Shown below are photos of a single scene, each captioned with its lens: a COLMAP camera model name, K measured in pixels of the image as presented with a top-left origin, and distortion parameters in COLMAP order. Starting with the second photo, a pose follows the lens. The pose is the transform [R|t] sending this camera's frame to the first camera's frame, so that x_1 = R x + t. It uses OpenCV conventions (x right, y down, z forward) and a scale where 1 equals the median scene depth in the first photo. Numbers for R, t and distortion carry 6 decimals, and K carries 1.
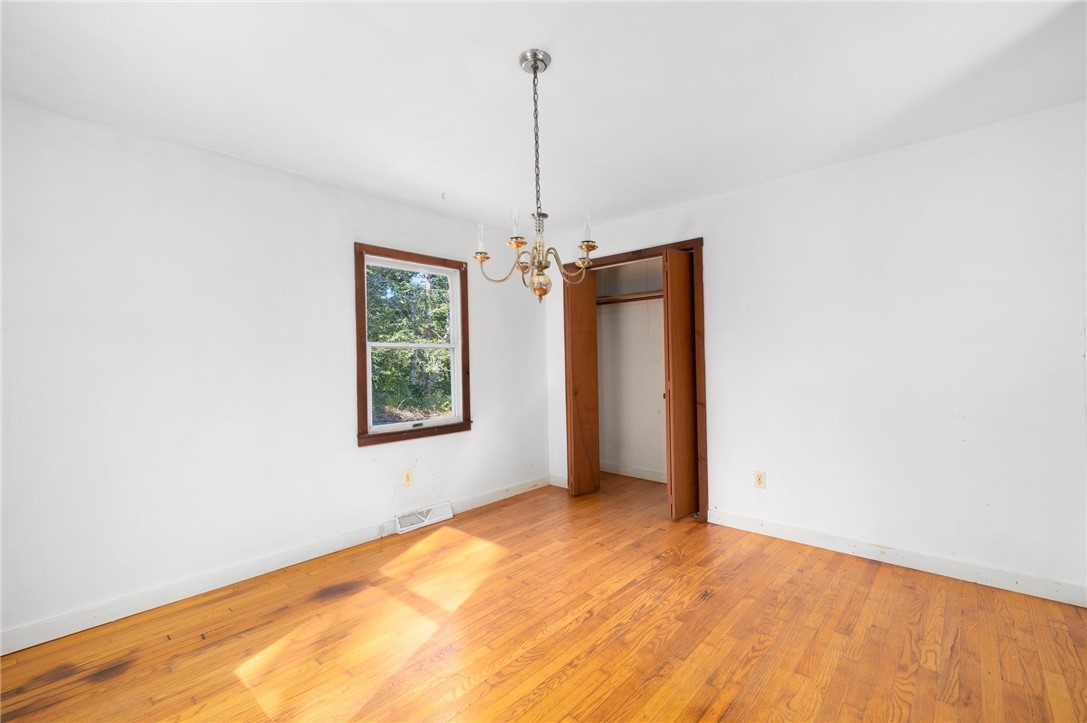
lens RADIAL K [[460.7, 0, 540.4], [0, 460.7, 361.2], [0, 0, 1]] dist [-0.001133, 0.000687]
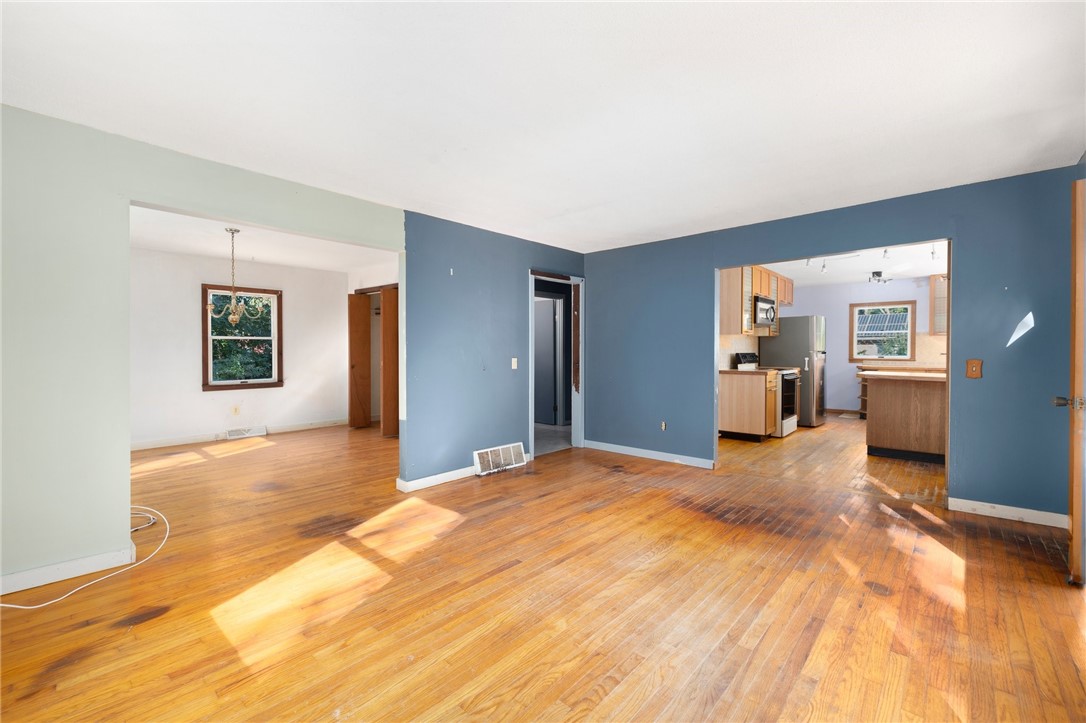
lens RADIAL K [[460.3, 0, 536.1], [0, 460.3, 356.9], [0, 0, 1]] dist [-0.001133, 0.000687]
pose [[0.999751, 0.021713, 0.005222, 0.962967], [-0.021816, 0.999553, 0.020430, -0.025235], [-0.004776, -0.020539, 0.999778, -0.897324]]
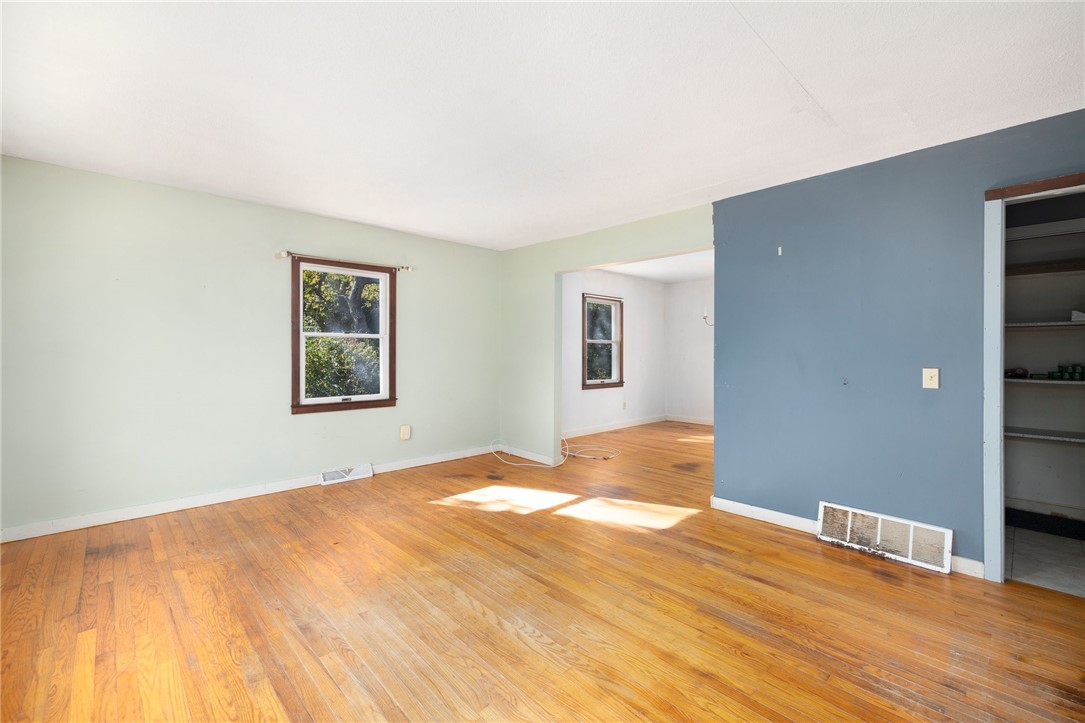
lens RADIAL K [[459.9, 0, 535.2], [0, 459.9, 351.4], [0, 0, 1]] dist [-0.001133, 0.000687]
pose [[-0.075022, 0.020141, -0.996978, 1.792937], [0.004516, 0.999793, 0.019858, -0.038549], [0.997172, -0.003012, -0.075097, -0.008046]]
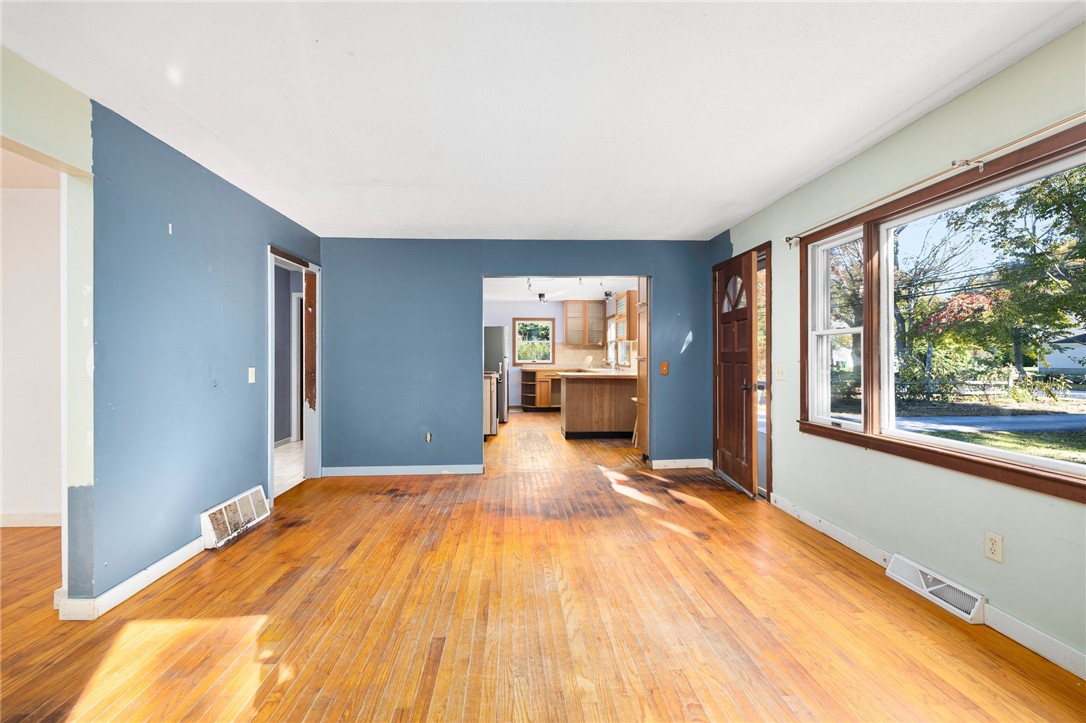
lens RADIAL K [[460.3, 0, 540.3], [0, 460.3, 353.2], [0, 0, 1]] dist [-0.001133, 0.000687]
pose [[0.688440, 0.025306, 0.724852, 0.577552], [-0.017289, 0.999680, -0.018481, -0.012803], [-0.725087, 0.000191, 0.688657, -0.595392]]
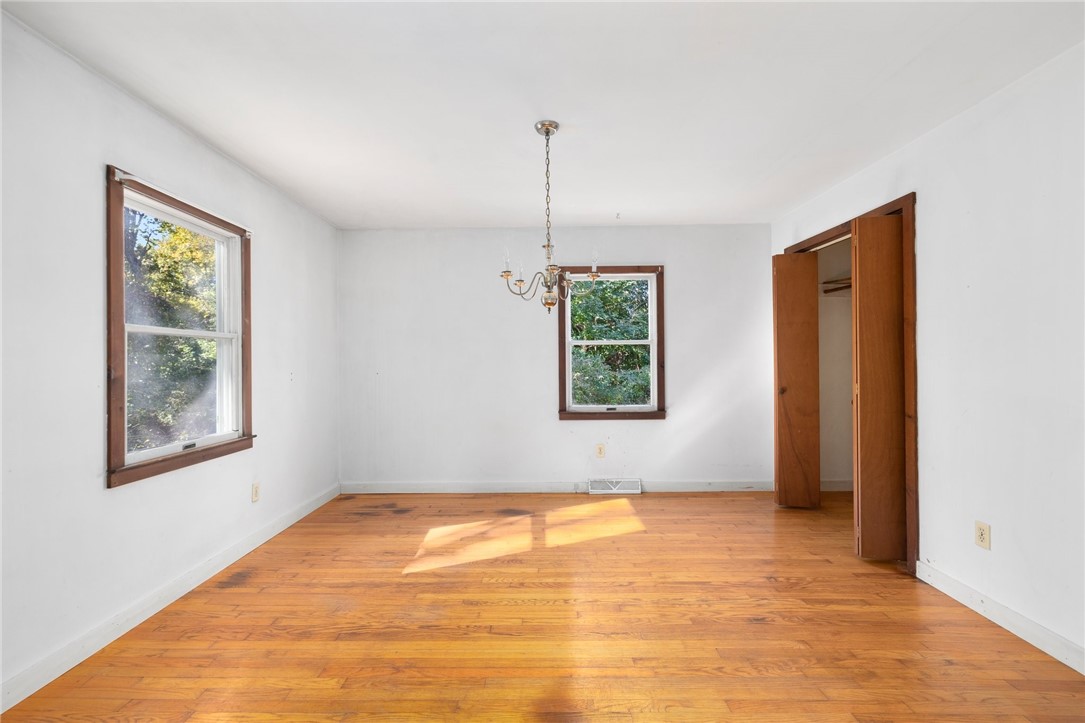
lens RADIAL K [[459.9, 0, 541.7], [0, 459.9, 356.8], [0, 0, 1]] dist [-0.001133, 0.000687]
pose [[0.675020, 0.010628, -0.737723, 0.547532], [-0.004040, 0.999934, 0.010709, -0.010528], [0.737789, -0.004249, 0.675018, 0.064209]]
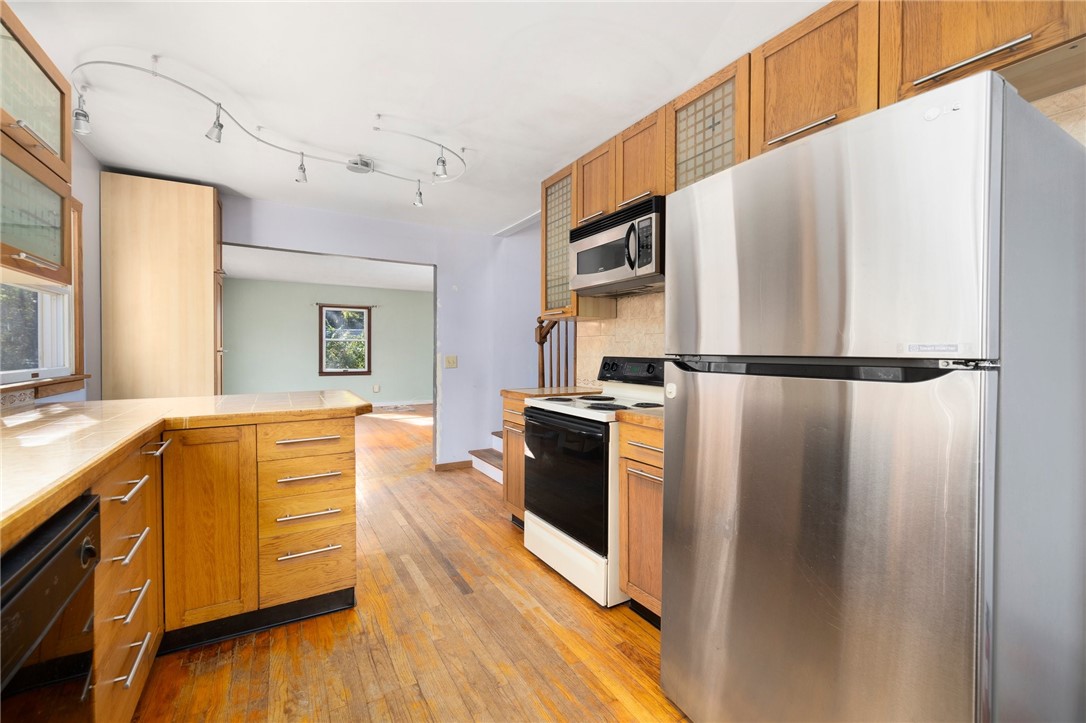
lens RADIAL K [[460.3, 0, 533.5], [0, 460.3, 350.8], [0, 0, 1]] dist [-0.001133, 0.000687]
pose [[-0.309539, 0.025304, -0.950550, 2.849633], [0.008023, 0.999680, 0.024000, -0.055395], [0.950853, -0.000197, -0.309643, 1.348339]]
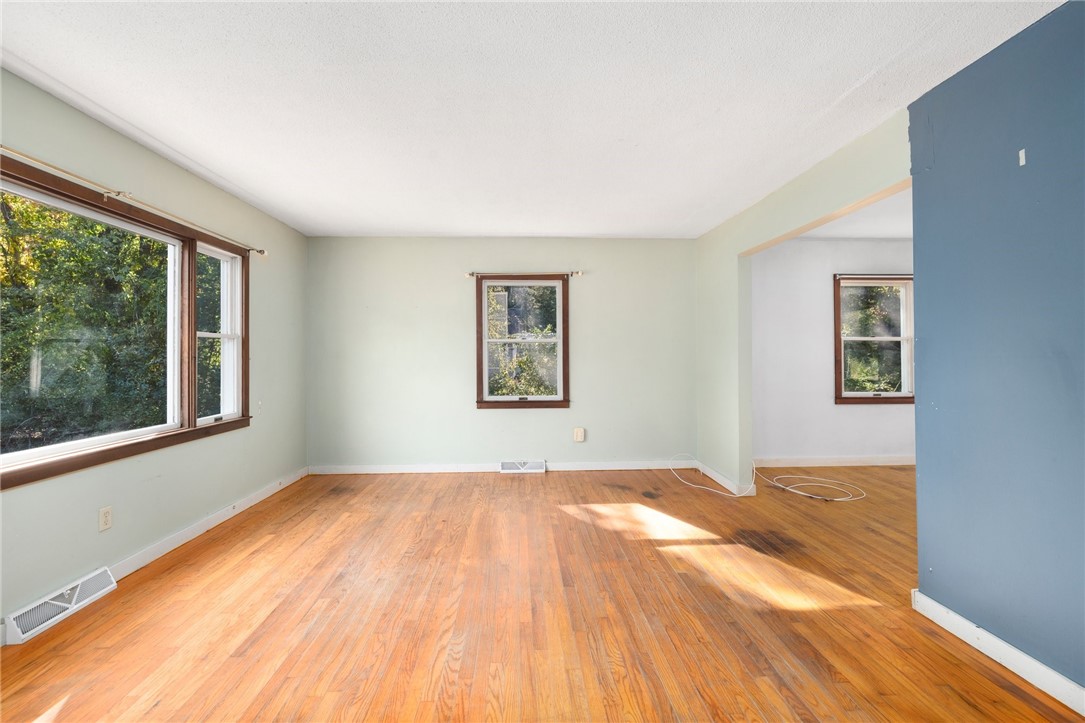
lens RADIAL K [[459.9, 0, 535.4], [0, 459.9, 353.6], [0, 0, 1]] dist [-0.001133, 0.000687]
pose [[-0.706214, 0.021214, -0.707681, 1.512485], [0.025020, 0.999674, 0.004999, -0.026560], [0.707556, -0.014176, -0.706515, 0.434797]]
